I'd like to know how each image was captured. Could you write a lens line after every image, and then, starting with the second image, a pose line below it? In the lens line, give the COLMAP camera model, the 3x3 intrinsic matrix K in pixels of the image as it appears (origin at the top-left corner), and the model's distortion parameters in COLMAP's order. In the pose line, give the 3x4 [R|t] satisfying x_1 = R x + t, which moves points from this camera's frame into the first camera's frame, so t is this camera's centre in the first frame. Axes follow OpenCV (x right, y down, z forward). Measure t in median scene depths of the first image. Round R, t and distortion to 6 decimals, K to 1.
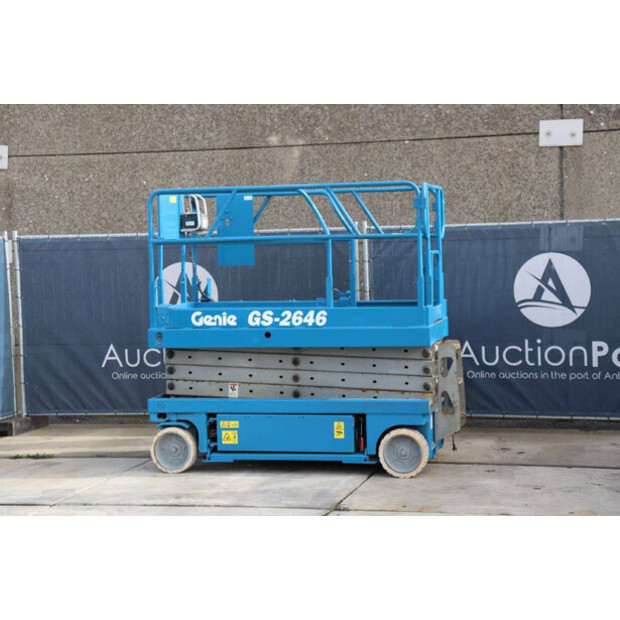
lens RADIAL K [[1282.7, 0, 309.8], [0, 1282.7, 291.5], [0, 0, 1]] dist [0.295641, 0.000000]
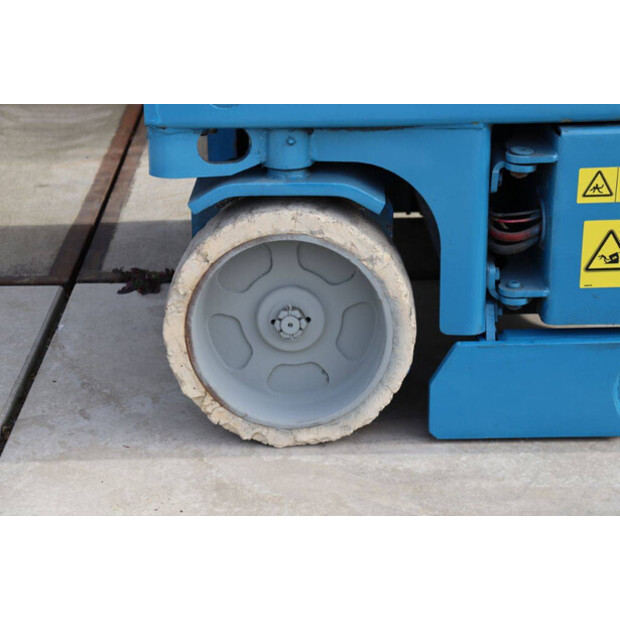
lens RADIAL K [[1449.5, 0, 304.2], [0, 1449.5, 308.1], [0, 0, 1]] dist [0.353624, 0.000000]
pose [[0.967974, -0.072957, 0.240218, -0.143967], [-0.005298, 0.950693, 0.310088, 0.053055], [-0.250996, -0.301429, 0.919859, 0.762203]]
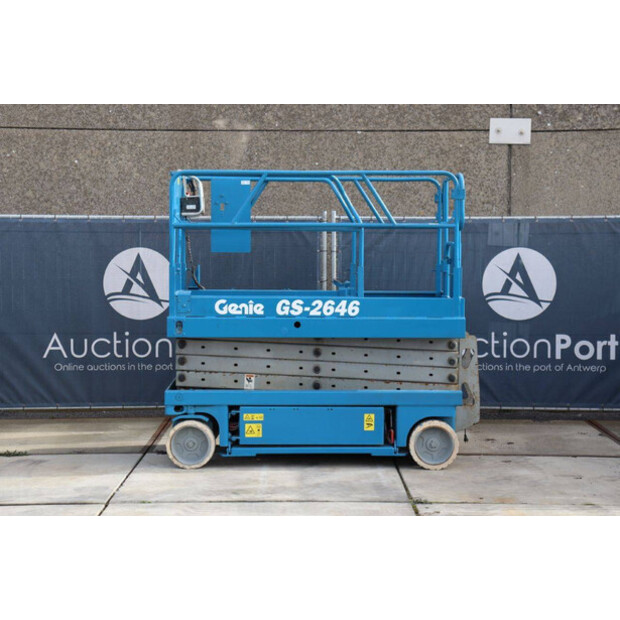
lens RADIAL K [[1282.7, 0, 313.3], [0, 1282.7, 294.4], [0, 0, 1]] dist [0.295641, 0.000000]
pose [[0.969125, 0.016768, 0.246001, -0.238800], [-0.018453, 0.999819, 0.004545, 0.005820], [-0.245880, -0.008945, 0.969259, 0.053264]]
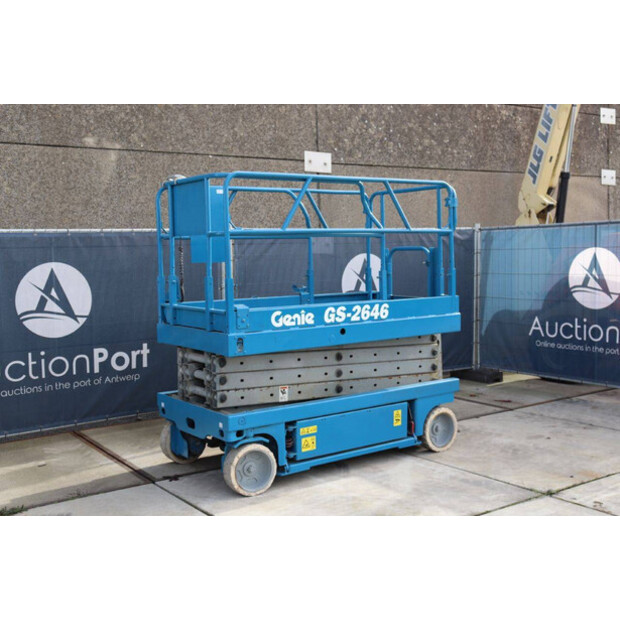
lens RADIAL K [[745.1, 0, 310.1], [0, 745.1, 306.2], [0, 0, 1]] dist [0.002875, 0.000000]
pose [[0.664868, -0.044319, 0.745645, -0.426303], [0.031718, 0.999013, 0.031096, -0.002891], [-0.746287, 0.002975, 0.665618, 0.594357]]
